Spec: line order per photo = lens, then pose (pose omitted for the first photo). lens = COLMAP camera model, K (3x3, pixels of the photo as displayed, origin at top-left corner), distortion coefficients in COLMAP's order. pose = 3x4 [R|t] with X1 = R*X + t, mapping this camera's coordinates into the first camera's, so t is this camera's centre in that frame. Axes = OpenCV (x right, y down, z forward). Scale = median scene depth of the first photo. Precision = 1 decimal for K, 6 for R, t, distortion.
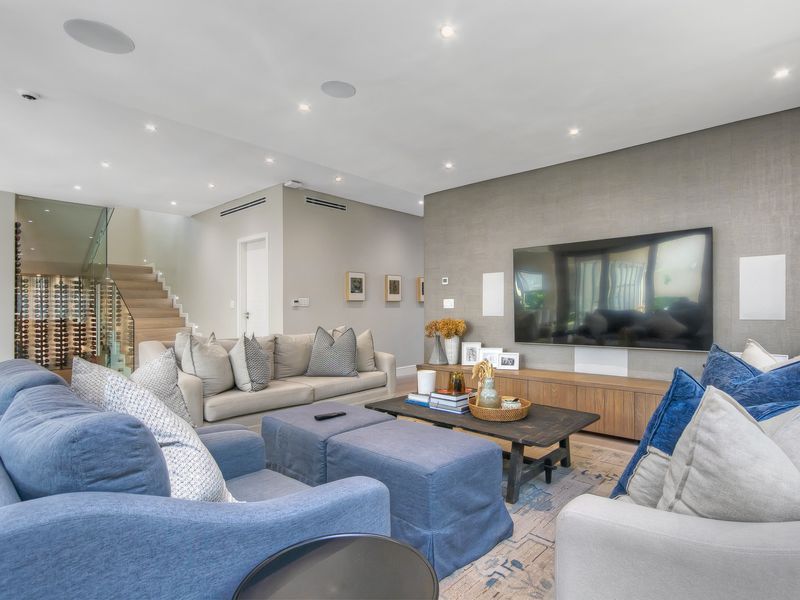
lens RADIAL K [[431.1, 0, 398.3], [0, 431.1, 302.3], [0, 0, 1]] dist [0.004749, 0.000322]
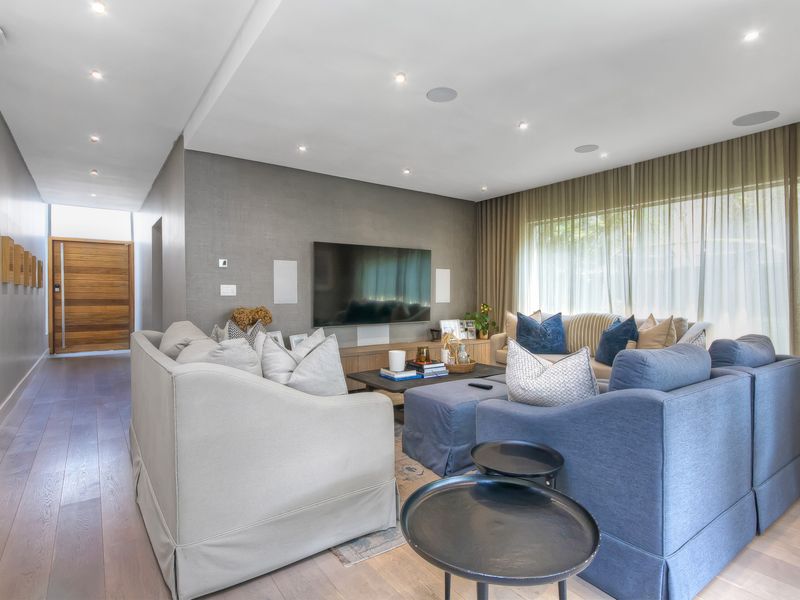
lens RADIAL K [[431.1, 0, 397.5], [0, 431.1, 301.3], [0, 0, 1]] dist [0.004749, 0.000322]
pose [[0.224414, 0.003255, 0.974488, -0.682424], [-0.008270, 0.999965, -0.001435, 0.025199], [-0.974459, -0.007737, 0.224433, 0.513445]]
